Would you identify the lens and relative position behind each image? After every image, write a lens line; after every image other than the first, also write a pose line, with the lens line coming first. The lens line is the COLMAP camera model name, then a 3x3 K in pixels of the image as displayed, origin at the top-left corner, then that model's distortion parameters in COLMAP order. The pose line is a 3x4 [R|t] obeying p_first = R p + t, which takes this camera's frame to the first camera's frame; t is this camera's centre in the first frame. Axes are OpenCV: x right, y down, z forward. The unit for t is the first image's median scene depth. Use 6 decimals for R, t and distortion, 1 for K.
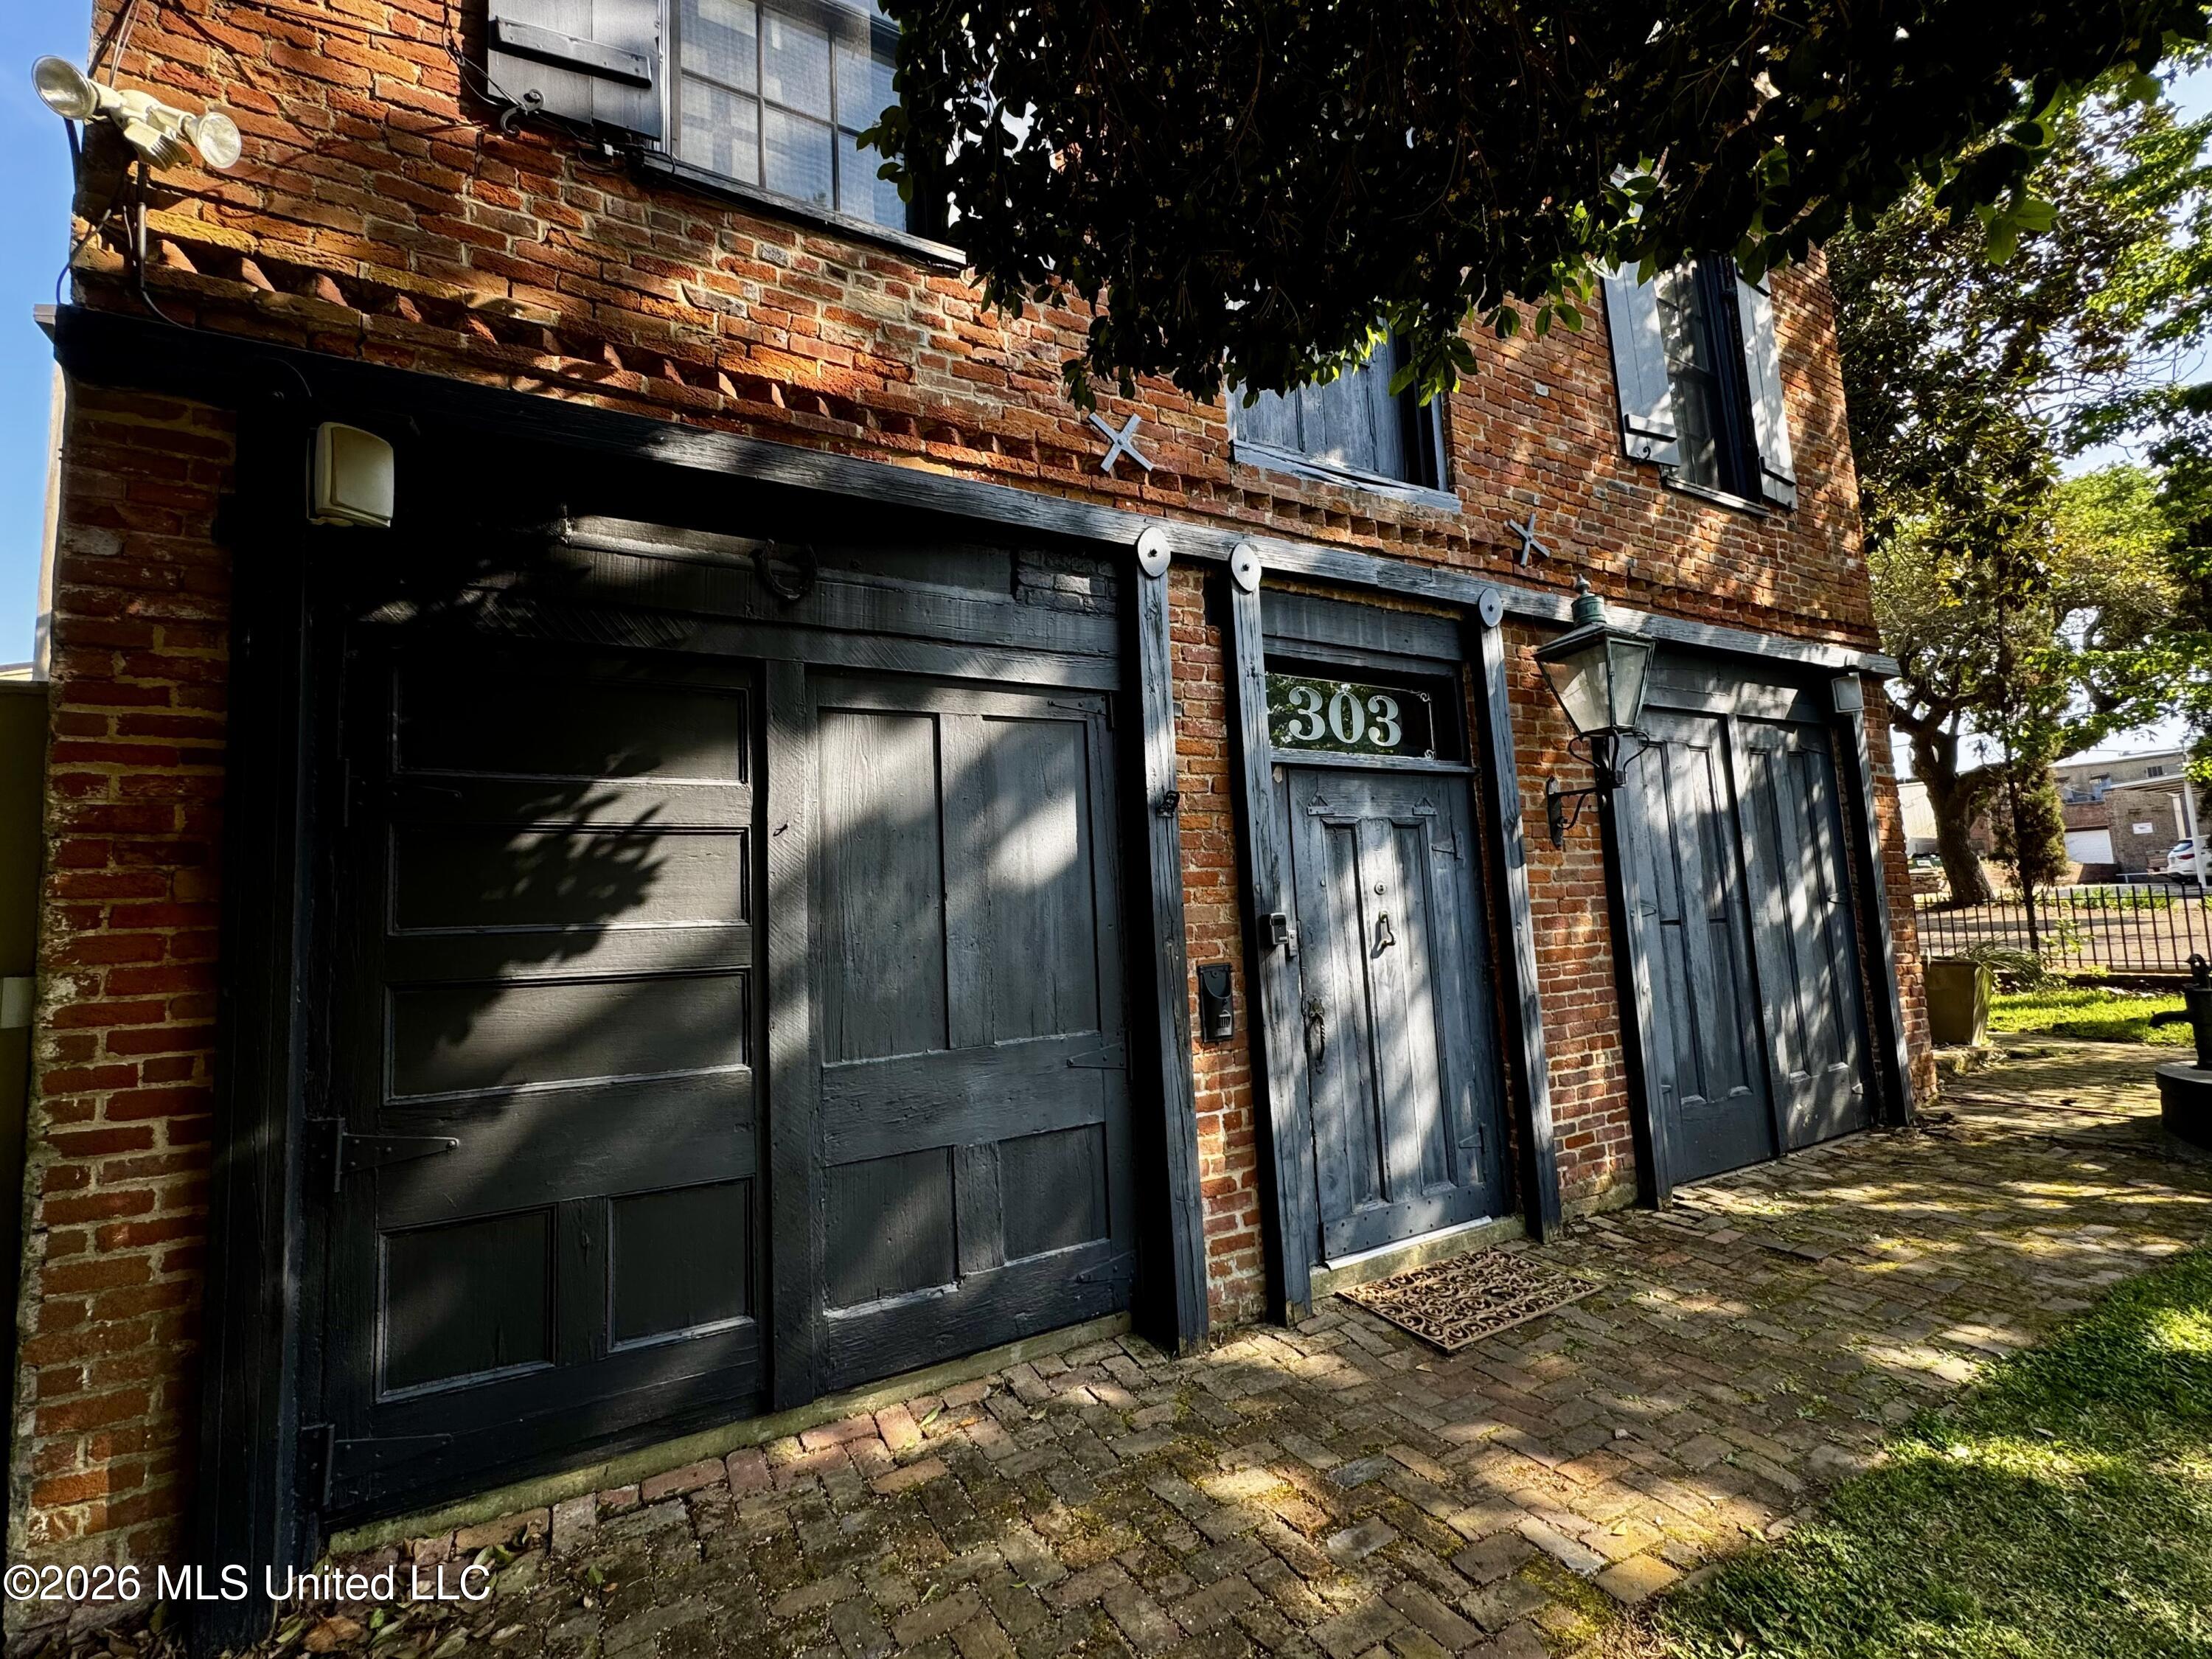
lens RADIAL K [[974.9, 0, 1108.0], [0, 974.9, 823.6], [0, 0, 1]] dist [0.002111, 0.000080]
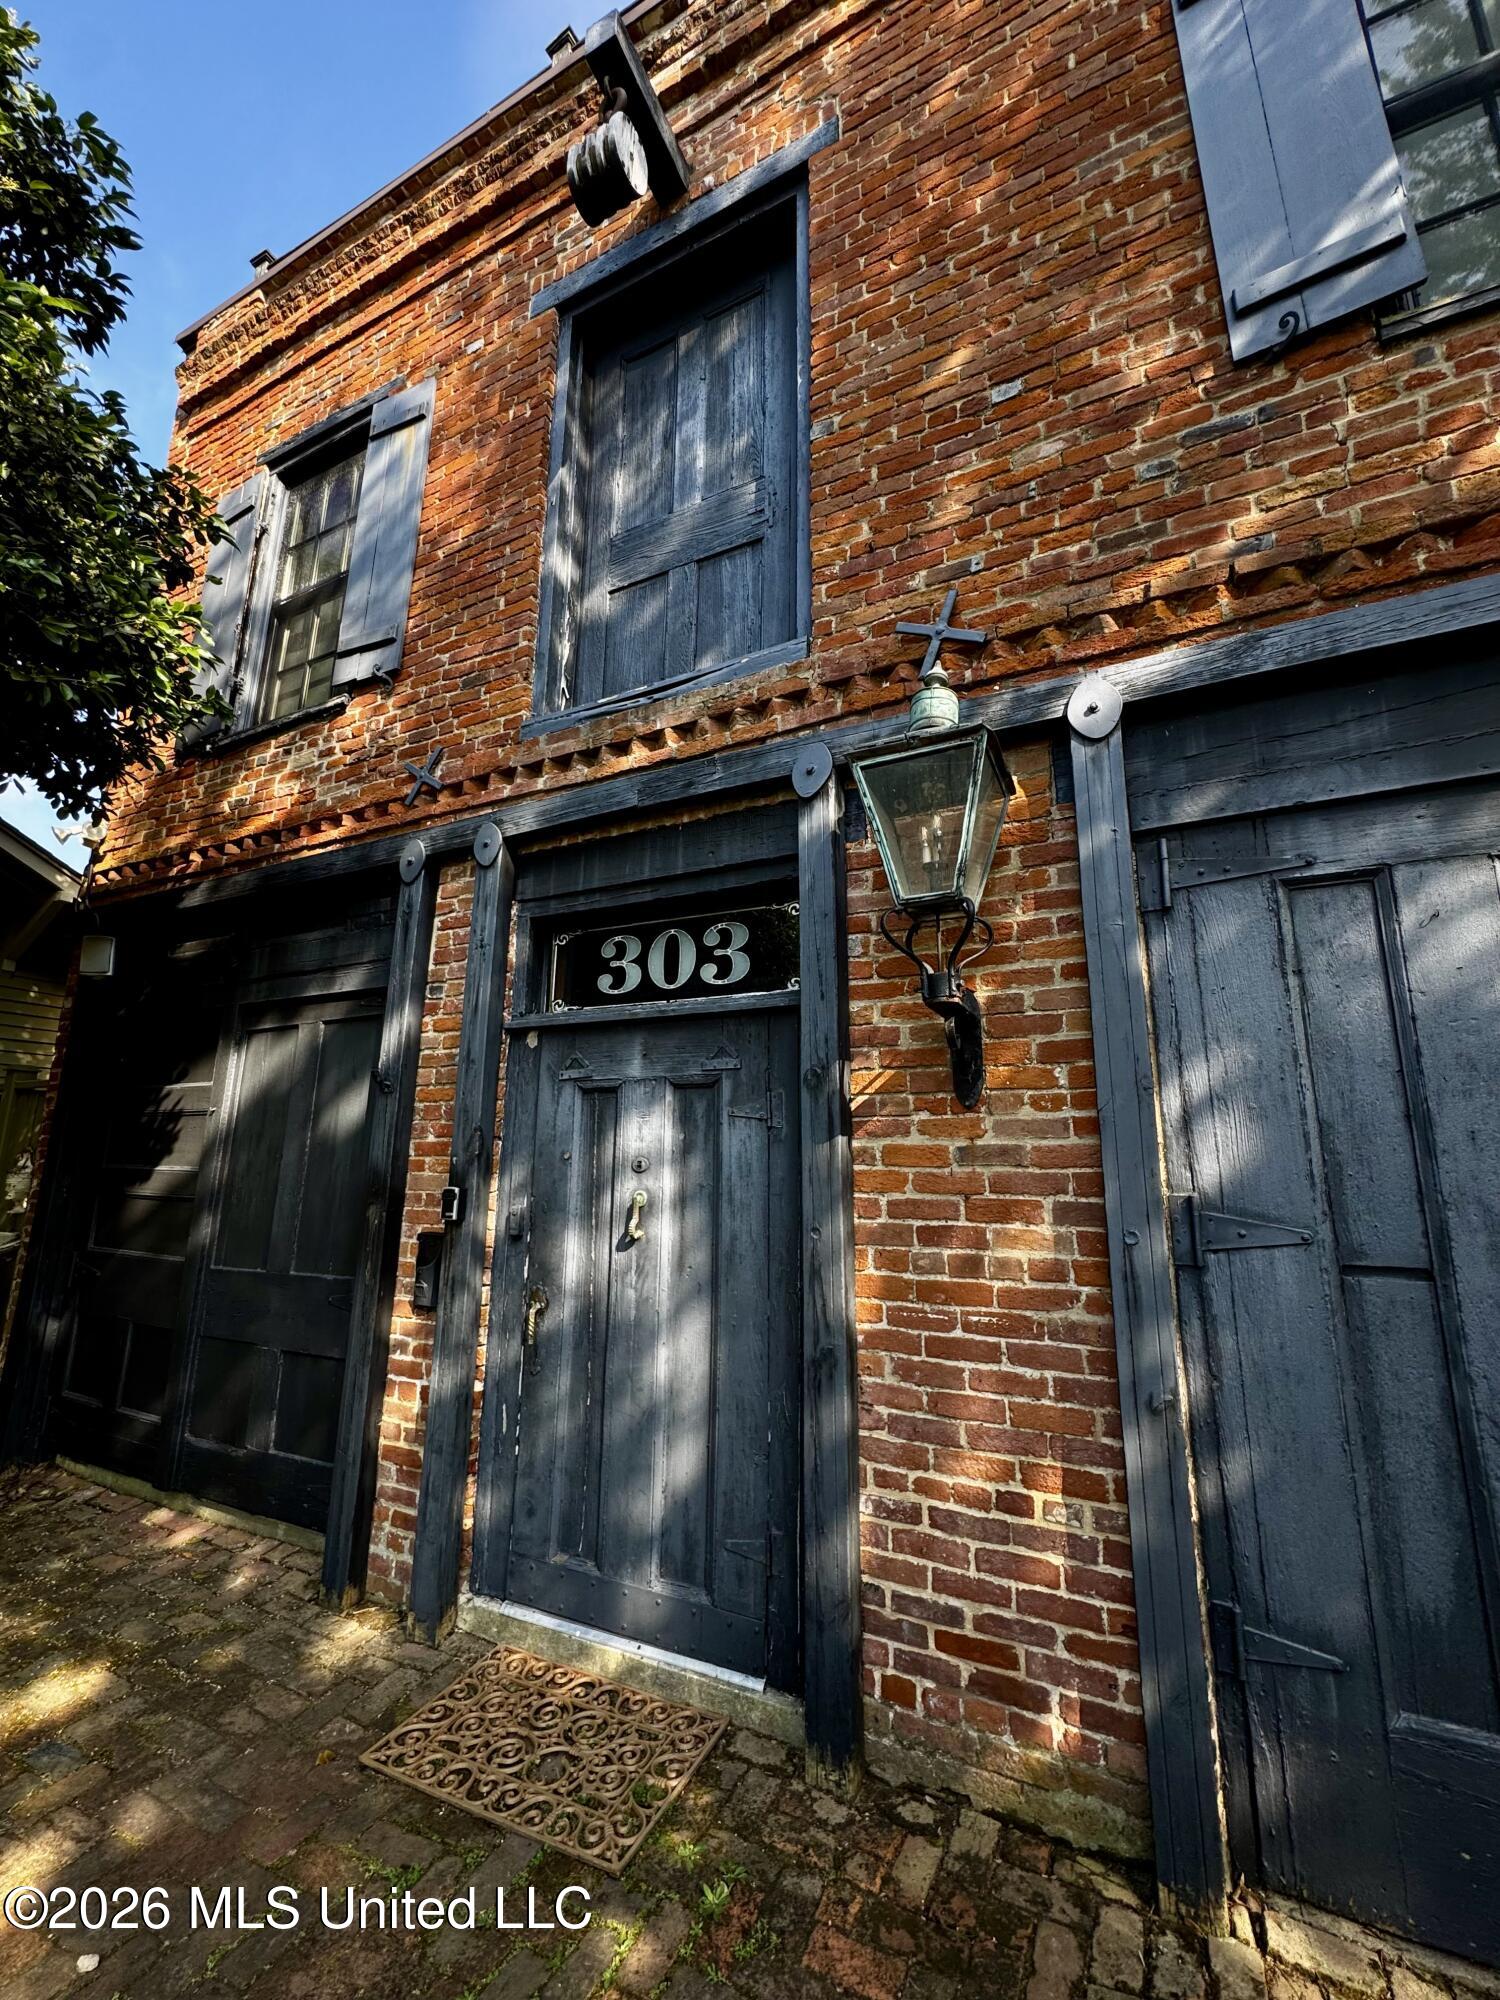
lens RADIAL K [[799.1, 0, 751.6], [0, 799.1, 1004.0], [0, 0, 1]] dist [0.001646, -0.000101]
pose [[0.567007, -0.113451, -0.815863, 0.874365], [0.046996, 0.993312, -0.105466, 0.007782], [0.822371, 0.021458, 0.568546, 0.677233]]
